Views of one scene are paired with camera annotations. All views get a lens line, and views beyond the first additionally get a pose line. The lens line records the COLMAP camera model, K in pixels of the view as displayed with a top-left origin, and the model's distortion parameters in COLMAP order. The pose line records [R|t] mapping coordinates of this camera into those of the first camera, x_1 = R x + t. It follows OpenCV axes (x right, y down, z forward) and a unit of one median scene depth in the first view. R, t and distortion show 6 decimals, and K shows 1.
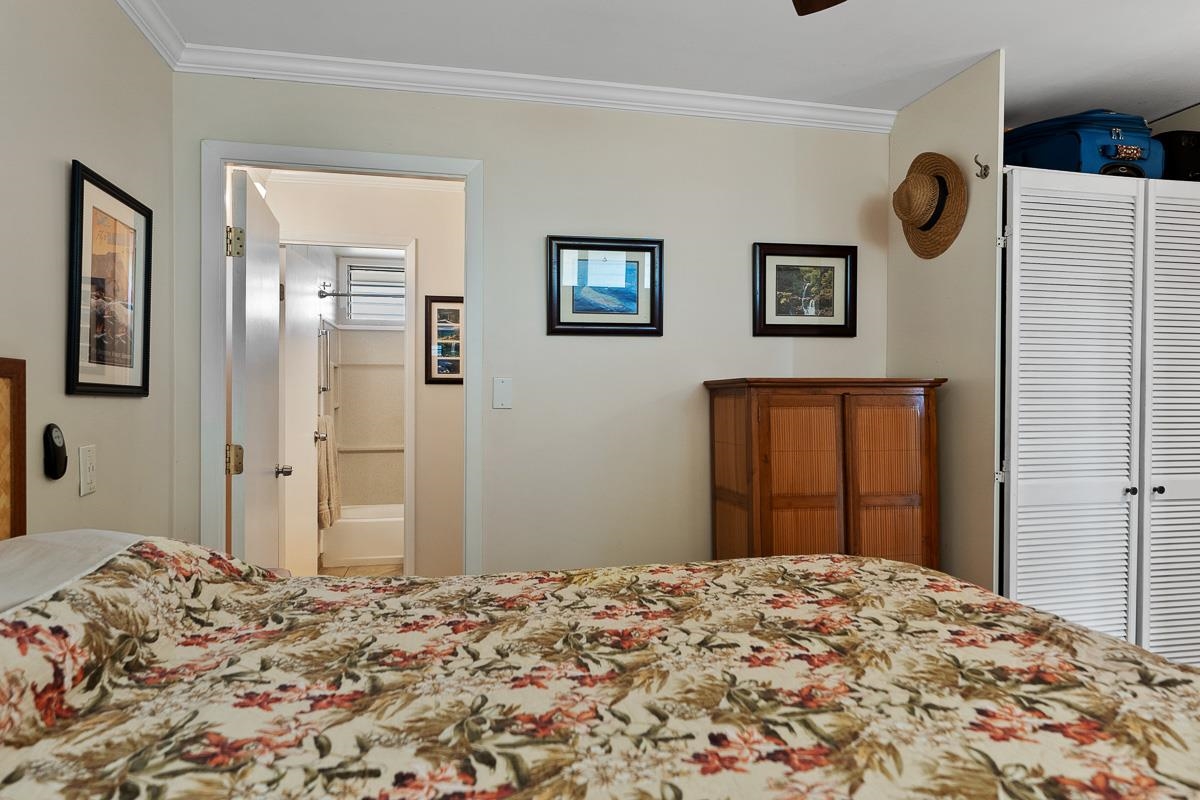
lens RADIAL K [[755.8, 0, 600.0], [0, 755.8, 400.0], [0, 0, 1]] dist [0.005485, 0.001315]
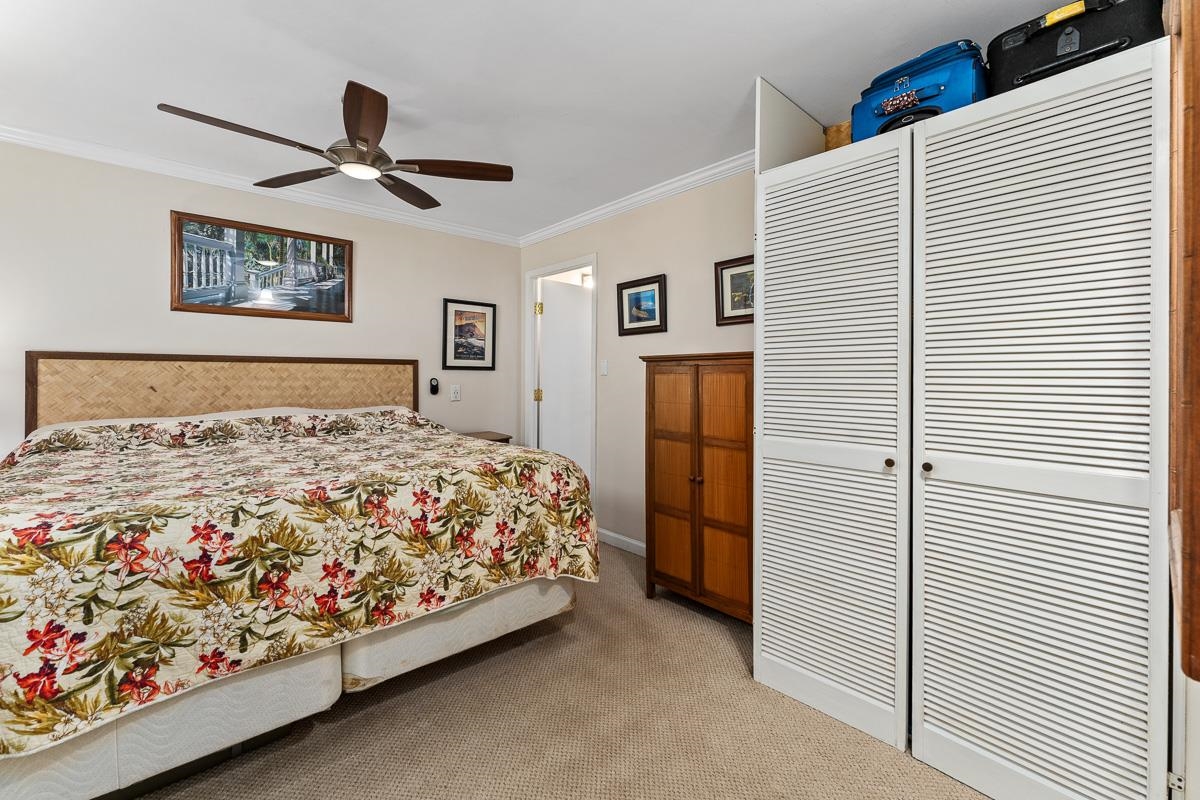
lens RADIAL K [[495.4, 0, 611.9], [0, 495.4, 374.6], [0, 0, 1]] dist [0.000214, 0.000035]
pose [[0.498864, -0.001376, -0.866679, 1.130417], [-0.001188, 0.999997, -0.002272, 0.013951], [0.866680, 0.002163, 0.498861, 0.417136]]
